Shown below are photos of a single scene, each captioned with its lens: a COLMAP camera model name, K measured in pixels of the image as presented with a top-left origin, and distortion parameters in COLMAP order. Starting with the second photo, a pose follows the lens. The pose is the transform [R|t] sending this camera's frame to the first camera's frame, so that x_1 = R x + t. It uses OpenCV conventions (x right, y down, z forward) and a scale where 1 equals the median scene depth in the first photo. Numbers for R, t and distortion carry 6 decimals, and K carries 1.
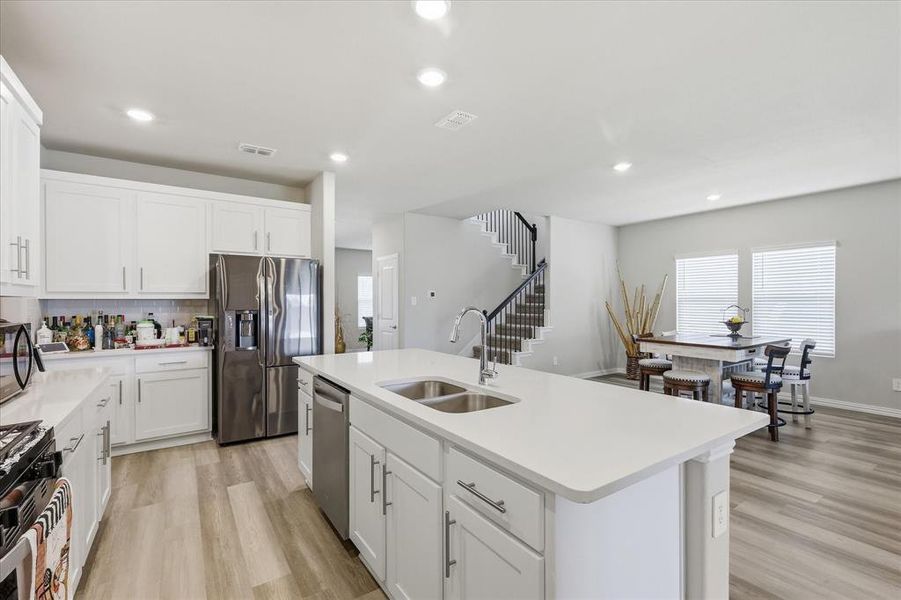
lens RADIAL K [[401.7, 0, 454.5], [0, 401.7, 299.1], [0, 0, 1]] dist [0.003771, -0.000570]
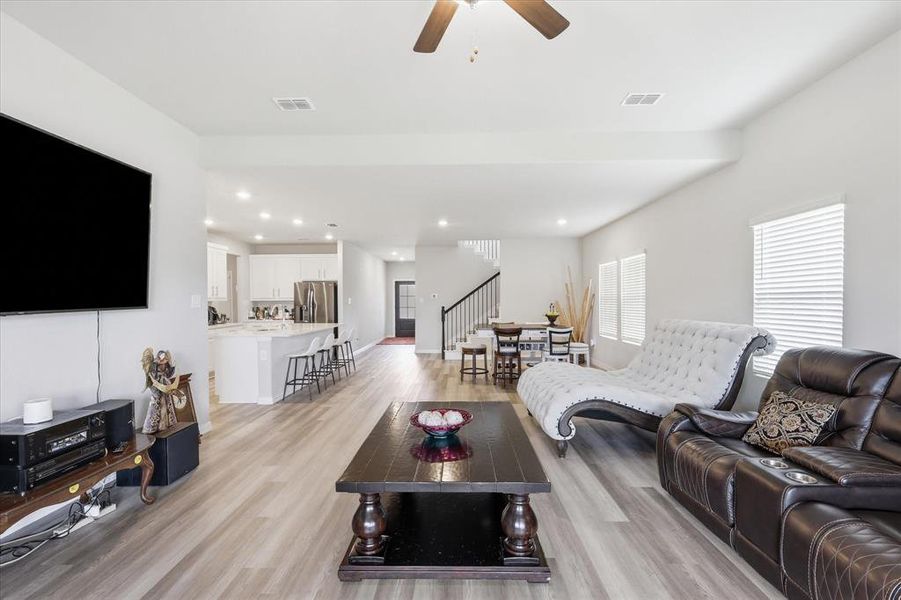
lens RADIAL K [[401.7, 0, 455.1], [0, 401.7, 305.1], [0, 0, 1]] dist [0.003771, -0.000570]
pose [[0.812565, 0.001799, -0.582868, 1.180415], [0.010287, 0.999795, 0.017426, -0.004976], [0.582780, -0.020156, 0.812380, -0.301724]]
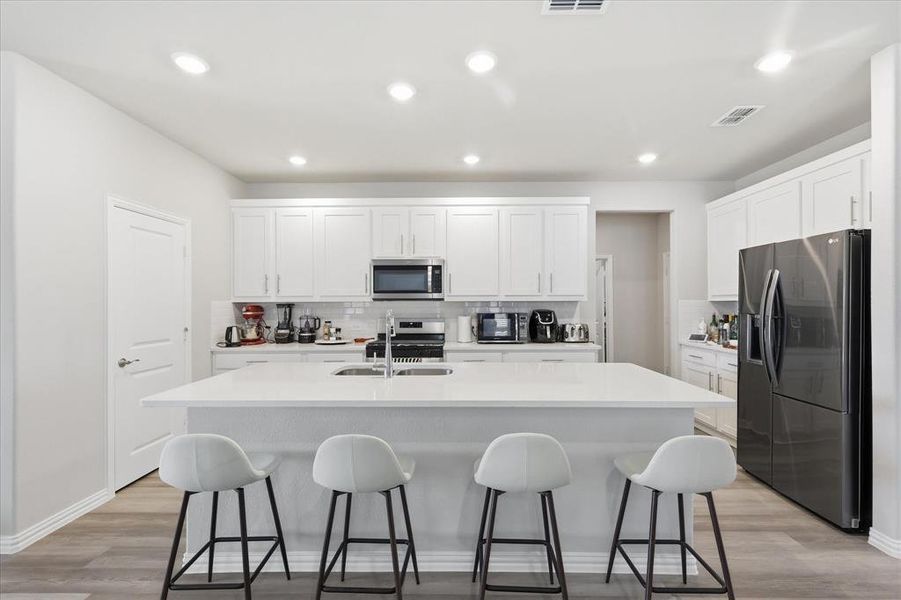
lens RADIAL K [[396.1, 0, 454.9], [0, 396.1, 299.4], [0, 0, 1]] dist [0.003065, -0.000909]
pose [[-0.578736, -0.006295, -0.815490, 0.346089], [0.005784, 0.999913, -0.011823, 0.002209], [0.815494, -0.011559, -0.578650, 0.715040]]
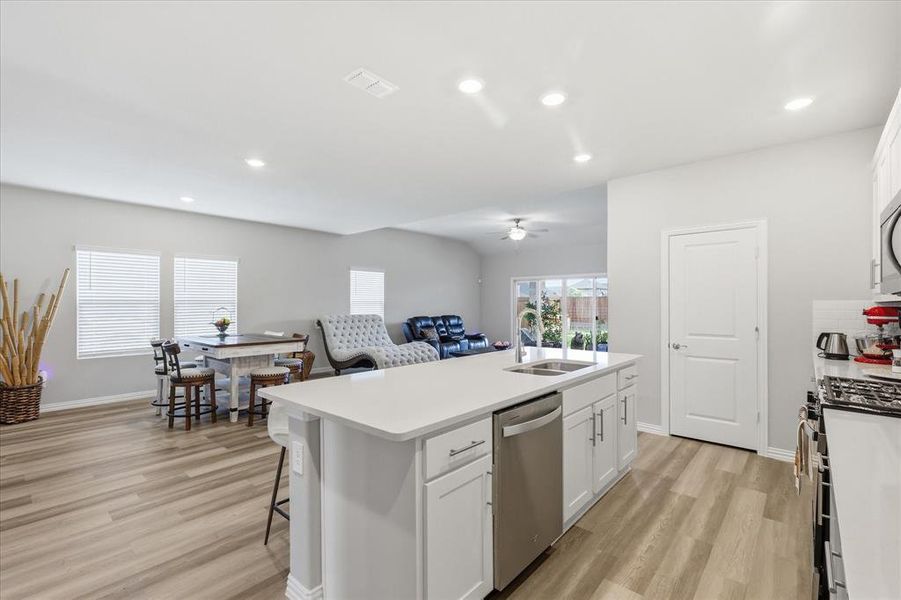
lens RADIAL K [[401.7, 0, 452.8], [0, 401.7, 300.2], [0, 0, 1]] dist [0.003771, -0.000570]
pose [[-0.239136, 0.007662, 0.970956, -0.498186], [-0.005230, 0.999944, -0.009179, 0.002104], [-0.970972, -0.007274, -0.239083, 0.622696]]
